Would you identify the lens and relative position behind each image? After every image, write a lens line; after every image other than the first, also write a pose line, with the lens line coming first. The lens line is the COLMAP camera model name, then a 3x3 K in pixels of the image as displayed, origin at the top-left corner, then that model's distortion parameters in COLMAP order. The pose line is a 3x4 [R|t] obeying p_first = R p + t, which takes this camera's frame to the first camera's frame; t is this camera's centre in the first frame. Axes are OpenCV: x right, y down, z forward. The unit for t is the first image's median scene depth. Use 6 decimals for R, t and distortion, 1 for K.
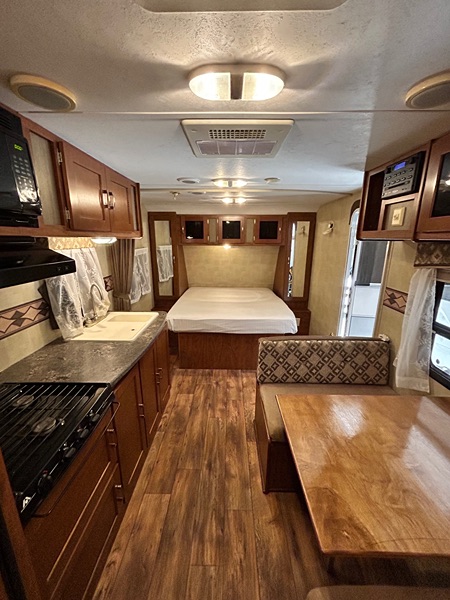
lens RADIAL K [[243.1, 0, 225.5], [0, 243.1, 299.7], [0, 0, 1]] dist [0.000162, 0.000413]
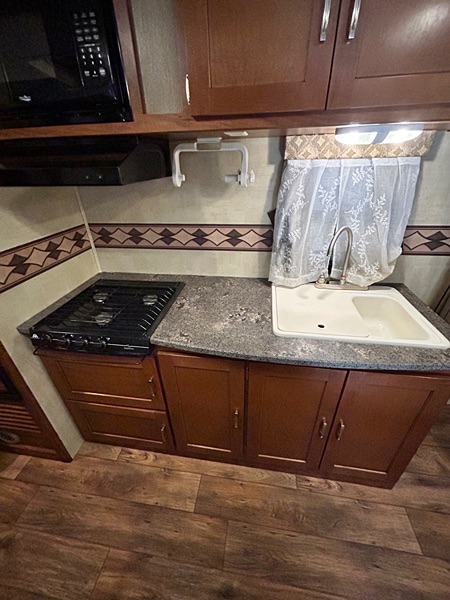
lens RADIAL K [[243.1, 0, 225.0], [0, 243.1, 299.5], [0, 0, 1]] dist [0.000162, 0.000413]
pose [[-0.135421, 0.483652, -0.864721, 0.092222], [-0.221571, 0.835874, 0.502216, -0.158844], [0.965695, 0.259608, -0.006032, 0.835159]]
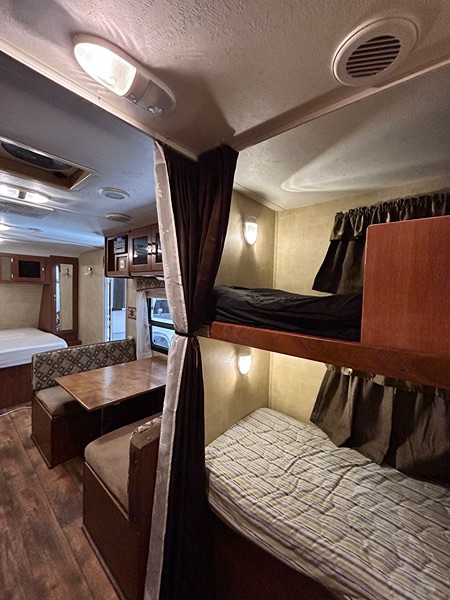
lens RADIAL K [[243.1, 0, 224.5], [0, 243.1, 299.5], [0, 0, 1]] dist [0.000162, 0.000413]
pose [[0.646591, -0.023605, 0.762472, -0.175989], [0.167332, 0.979567, -0.111575, 0.212989], [-0.744258, 0.199729, 0.637329, -0.581178]]
